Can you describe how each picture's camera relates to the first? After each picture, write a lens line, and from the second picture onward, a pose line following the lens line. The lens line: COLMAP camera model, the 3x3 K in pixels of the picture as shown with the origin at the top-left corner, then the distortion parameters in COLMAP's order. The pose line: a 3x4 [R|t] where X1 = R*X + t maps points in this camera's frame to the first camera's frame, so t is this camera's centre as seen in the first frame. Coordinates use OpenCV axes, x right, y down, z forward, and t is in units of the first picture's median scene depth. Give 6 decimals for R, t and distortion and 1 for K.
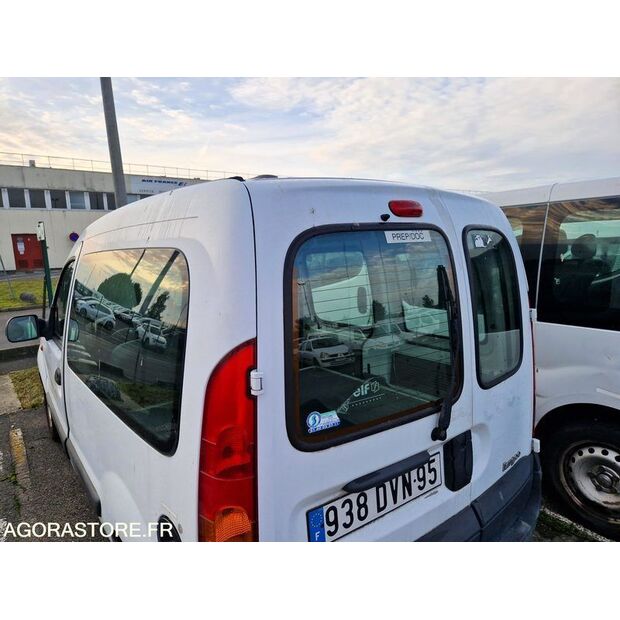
lens RADIAL K [[422.0, 0, 317.9], [0, 422.0, 307.3], [0, 0, 1]] dist [0.079433, -0.056051]
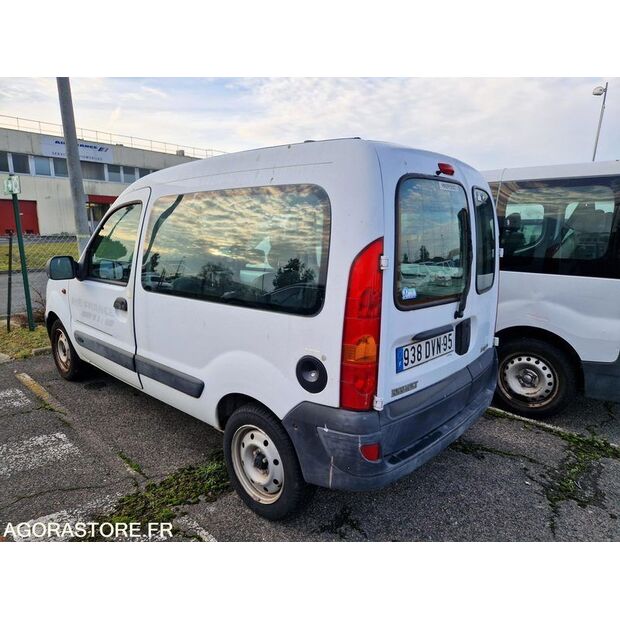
lens RADIAL K [[451.0, 0, 311.1], [0, 451.0, 332.4], [0, 0, 1]] dist [0.055437, 0.001168]
pose [[0.977525, 0.000182, 0.210817, -0.375839], [-0.012995, 0.998150, 0.059393, 0.162795], [-0.210417, -0.060798, 0.975719, -0.338416]]
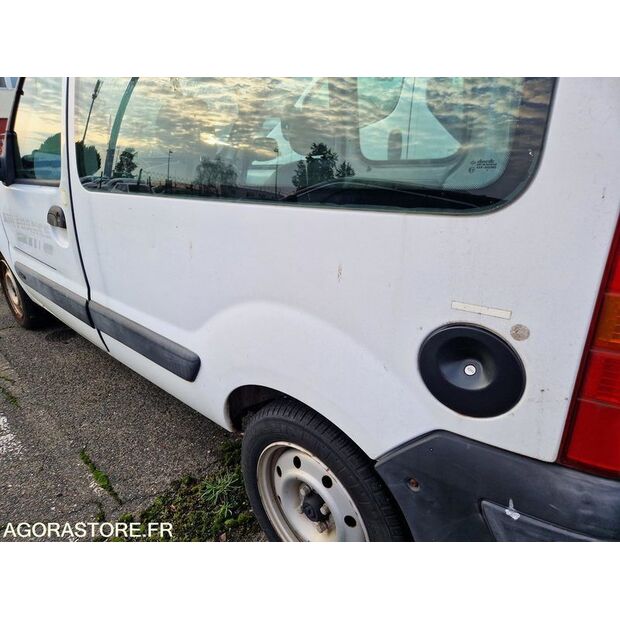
lens RADIAL K [[400.0, 0, 289.5], [0, 400.0, 311.1], [0, 0, 1]] dist [0.042024, -0.000277]
pose [[0.983574, -0.063124, 0.169109, -0.366924], [0.026649, 0.977374, 0.209832, 0.188314], [-0.178528, -0.201878, 0.963002, 0.279768]]
